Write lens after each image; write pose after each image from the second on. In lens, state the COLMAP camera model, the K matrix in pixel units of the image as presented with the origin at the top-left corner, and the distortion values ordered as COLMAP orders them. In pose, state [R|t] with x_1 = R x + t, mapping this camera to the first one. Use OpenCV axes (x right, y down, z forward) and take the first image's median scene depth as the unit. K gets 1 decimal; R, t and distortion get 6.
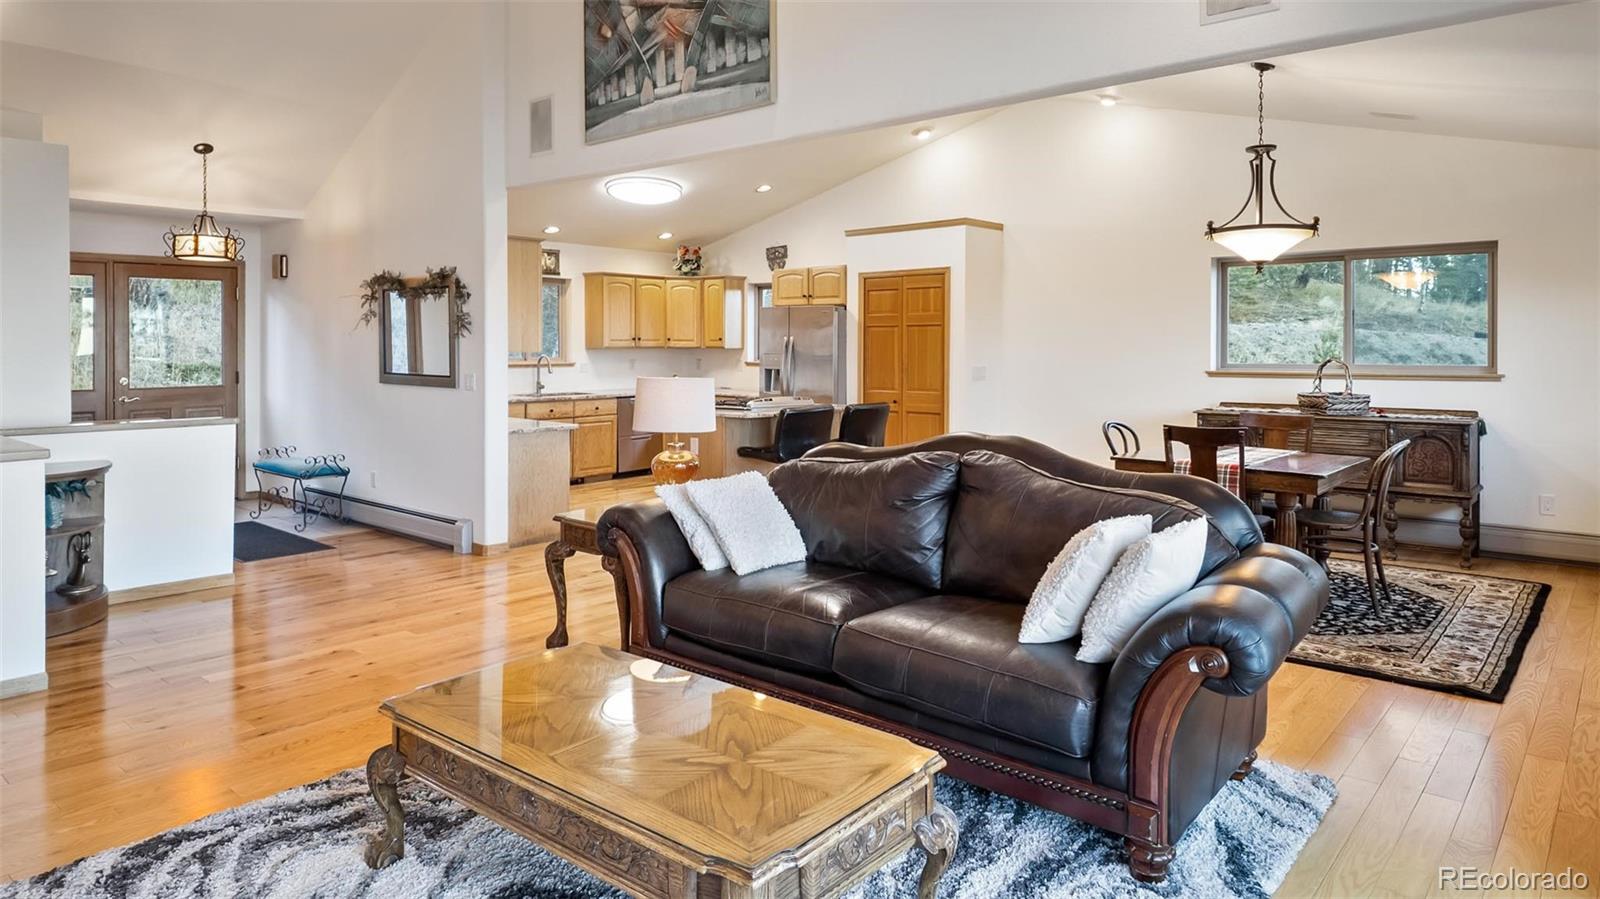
lens RADIAL K [[965.0, 0, 777.0], [0, 965.0, 411.1], [0, 0, 1]] dist [0.027544, -0.007854]
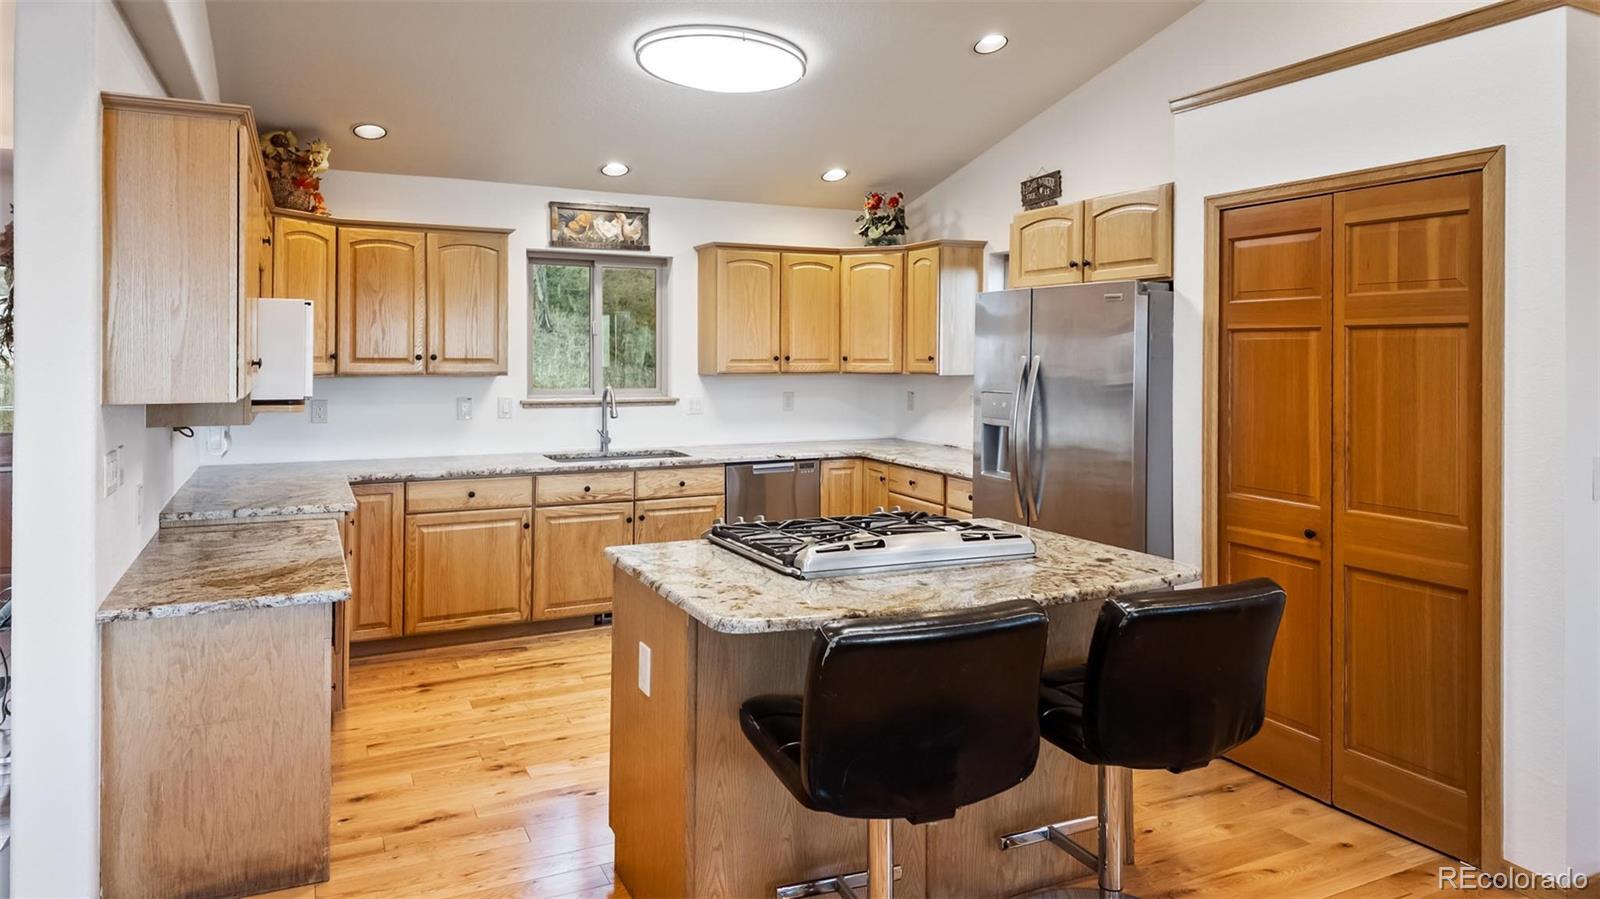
lens RADIAL K [[965.0, 0, 724.6], [0, 965.0, 364.8], [0, 0, 1]] dist [0.027544, -0.007854]
pose [[0.907602, 0.004528, -0.419808, 0.066003], [-0.029785, 0.998117, -0.053627, -0.041417], [0.418774, 0.061176, 0.906027, 0.497012]]
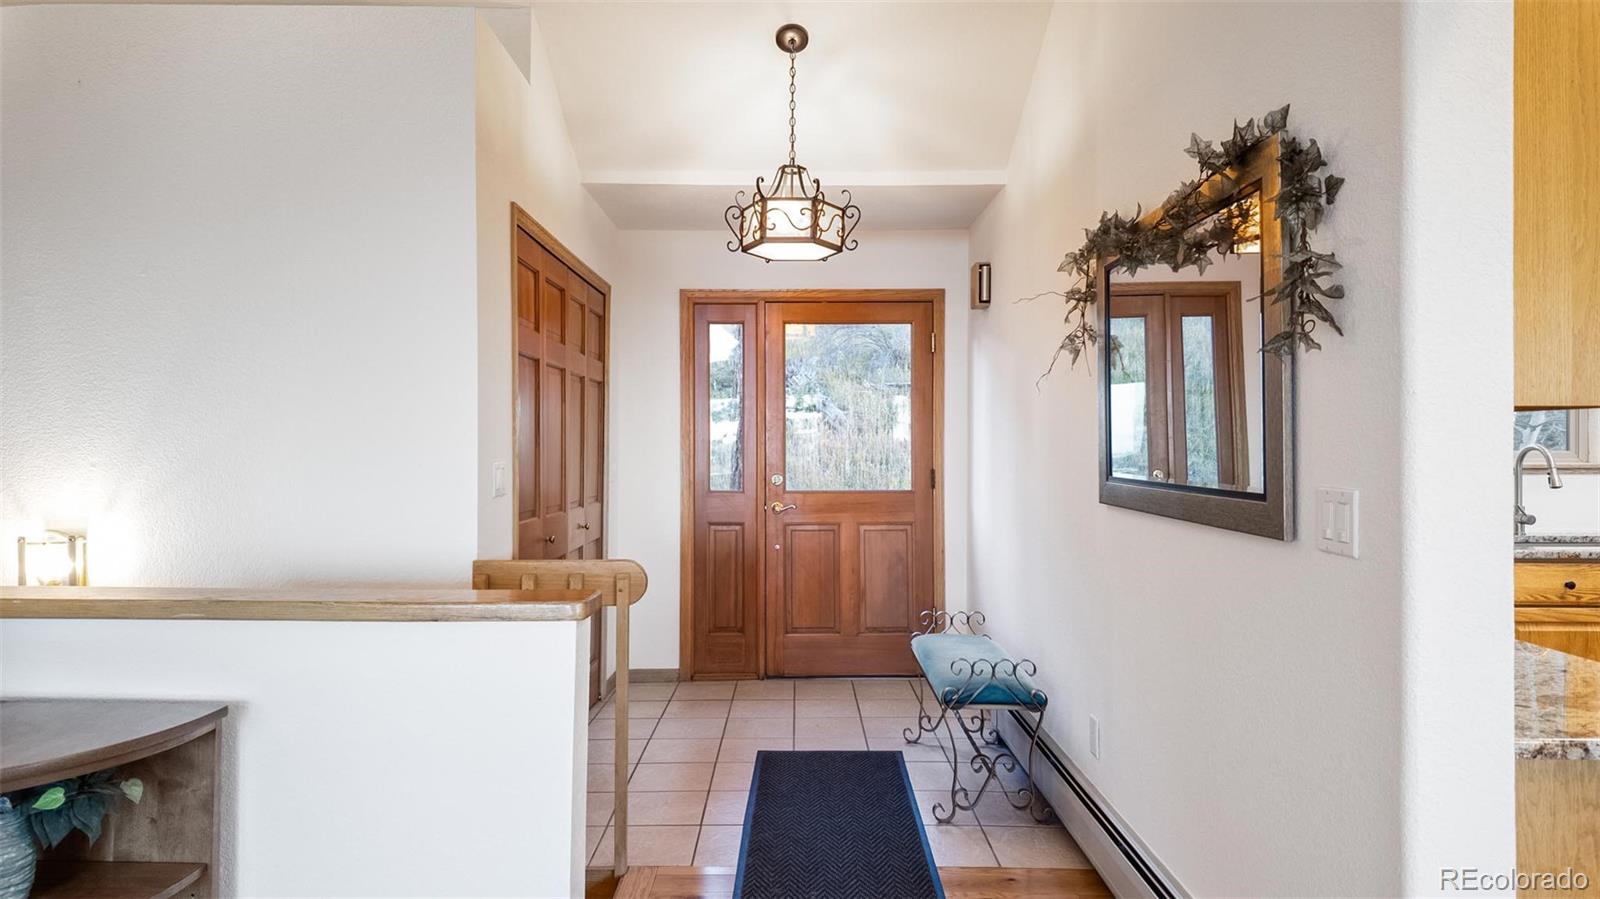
lens RADIAL K [[965.0, 0, 800.4], [0, 965.0, 446.5], [0, 0, 1]] dist [0.027544, -0.007854]
pose [[0.681054, 0.002340, -0.732230, -0.146644], [-0.054216, 0.997411, -0.047240, -0.019602], [0.730223, 0.071871, 0.679418, 0.471226]]
